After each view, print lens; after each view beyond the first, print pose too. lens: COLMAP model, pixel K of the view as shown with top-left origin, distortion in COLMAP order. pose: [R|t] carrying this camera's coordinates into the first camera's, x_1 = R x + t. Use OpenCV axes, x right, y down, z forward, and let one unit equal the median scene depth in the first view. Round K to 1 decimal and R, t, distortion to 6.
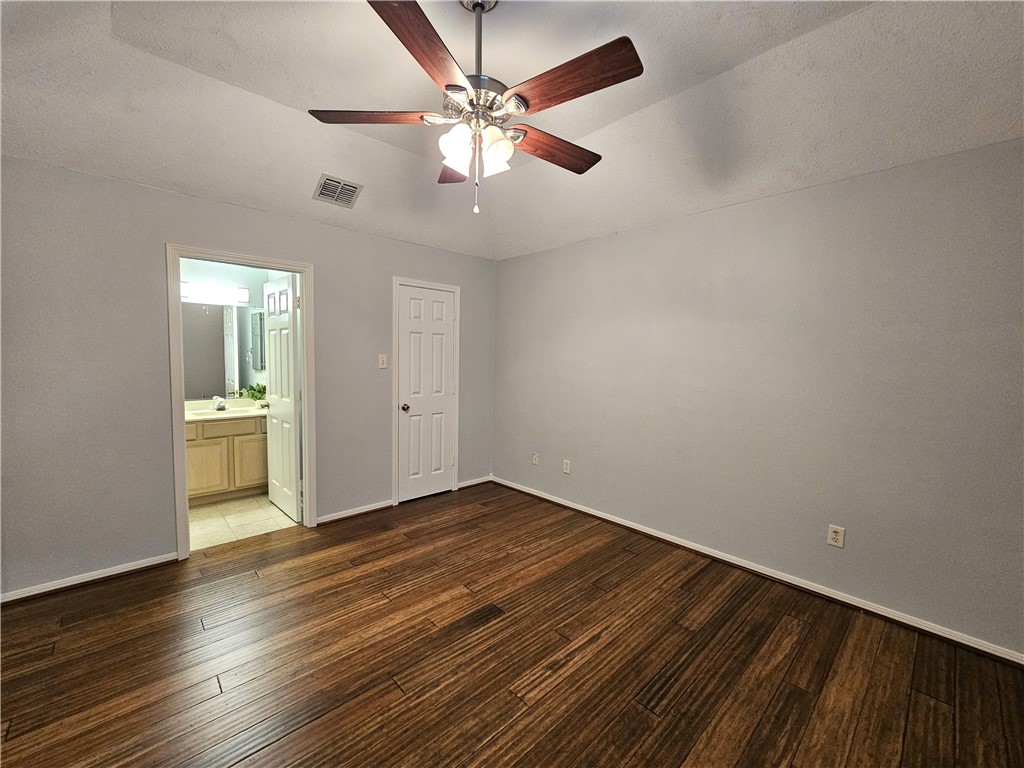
lens RADIAL K [[418.3, 0, 513.2], [0, 418.3, 379.0], [0, 0, 1]] dist [-0.000785, -0.000179]
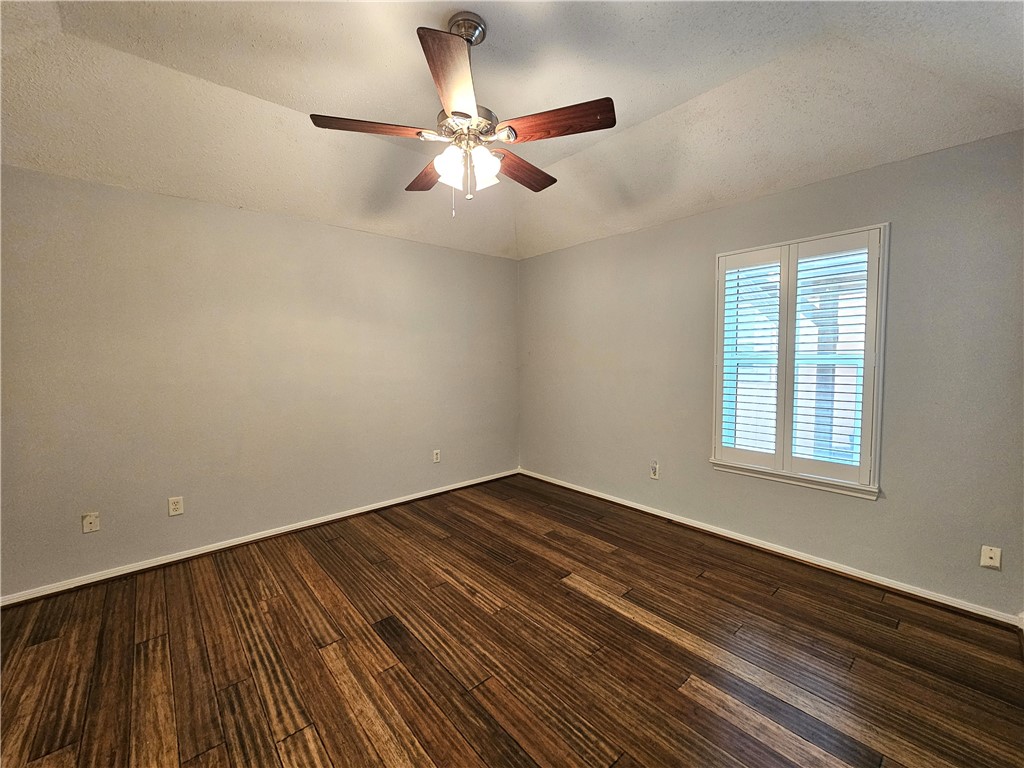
lens RADIAL K [[418.3, 0, 510.3], [0, 418.3, 383.9], [0, 0, 1]] dist [-0.000785, -0.000179]
pose [[0.039602, -0.085941, 0.995513, -0.964108], [0.063834, 0.994477, 0.083312, -0.038445], [-0.997174, 0.060249, 0.044869, 0.681519]]
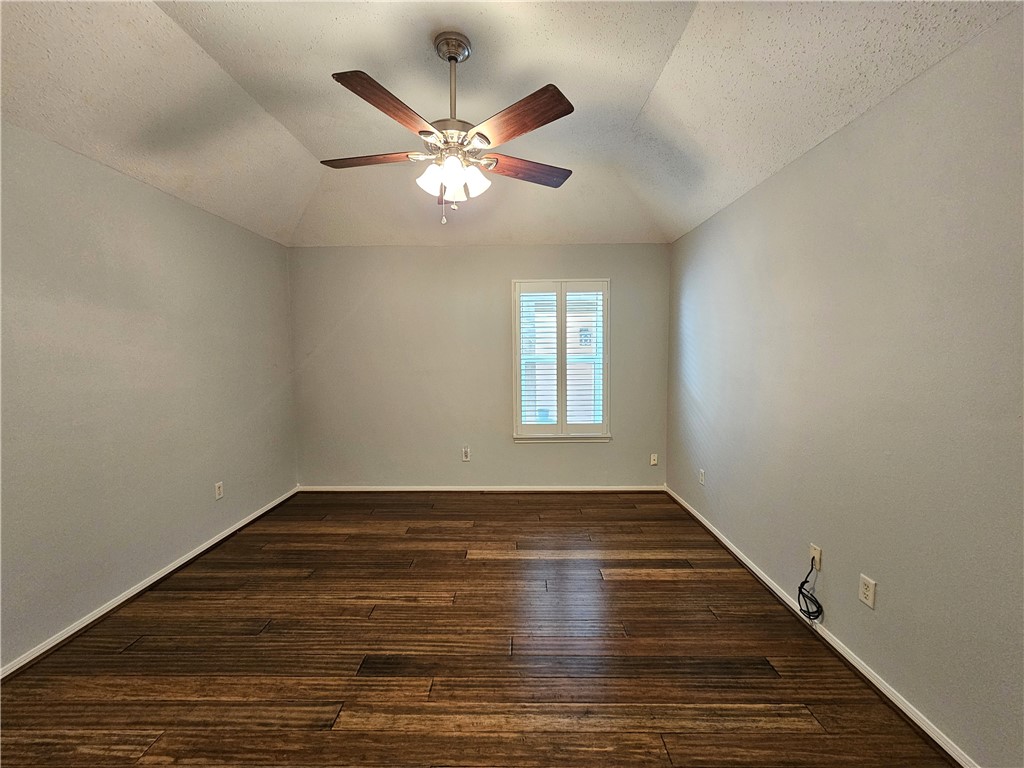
lens RADIAL K [[418.3, 0, 514.1], [0, 418.3, 384.6], [0, 0, 1]] dist [-0.000785, -0.000179]
pose [[-0.721394, -0.067132, 0.689263, -0.815181], [0.032167, 0.990968, 0.130184, -0.089827], [-0.691777, 0.116086, -0.712719, 1.387899]]
